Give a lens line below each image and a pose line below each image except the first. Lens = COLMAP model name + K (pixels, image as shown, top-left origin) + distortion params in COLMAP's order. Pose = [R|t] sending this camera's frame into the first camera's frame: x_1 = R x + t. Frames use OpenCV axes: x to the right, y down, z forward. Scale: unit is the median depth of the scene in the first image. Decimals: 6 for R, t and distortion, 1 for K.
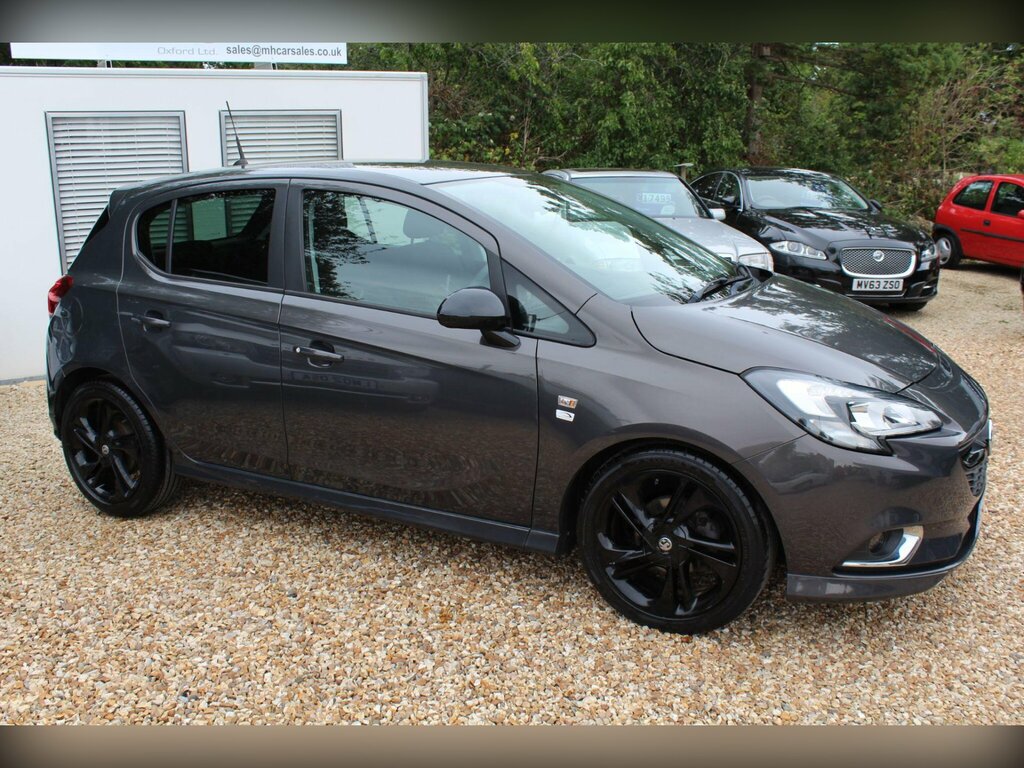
lens RADIAL K [[1044.5, 0, 549.8], [0, 1044.5, 399.3], [0, 0, 1]] dist [-0.148812, 0.169165]
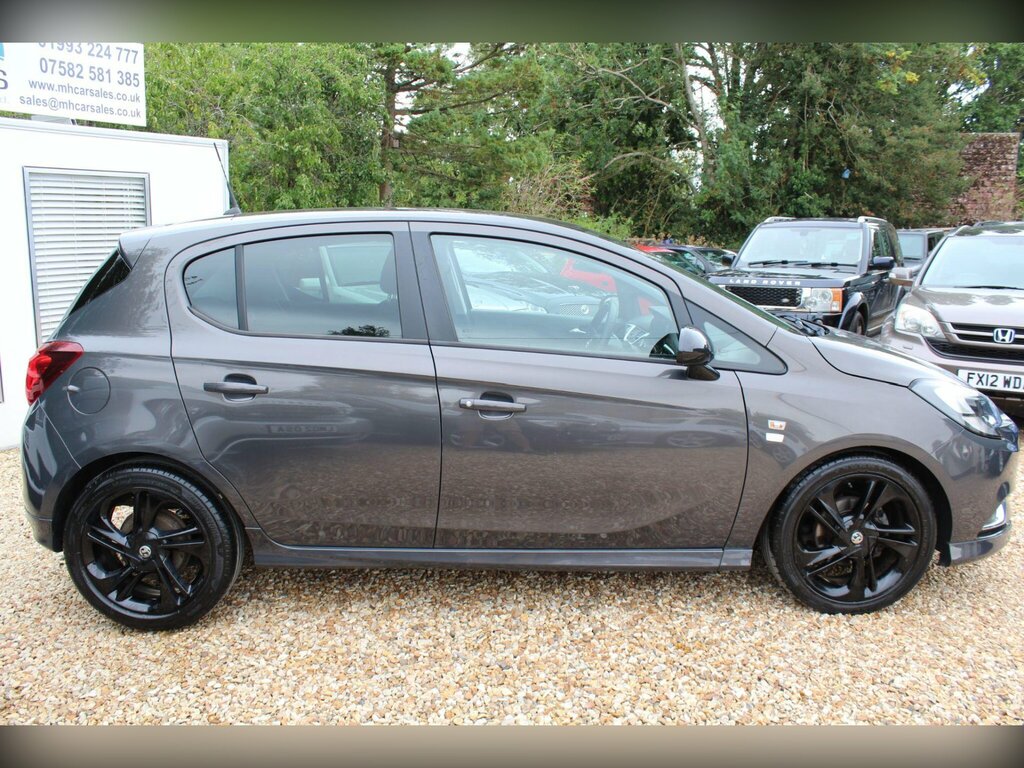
lens RADIAL K [[885.2, 0, 572.8], [0, 885.2, 397.4], [0, 0, 1]] dist [-0.152288, 0.118139]
pose [[0.860824, -0.079251, 0.502695, -0.462850], [0.107200, 0.993874, -0.026884, -0.018145], [-0.497485, 0.077031, 0.864046, 0.224075]]
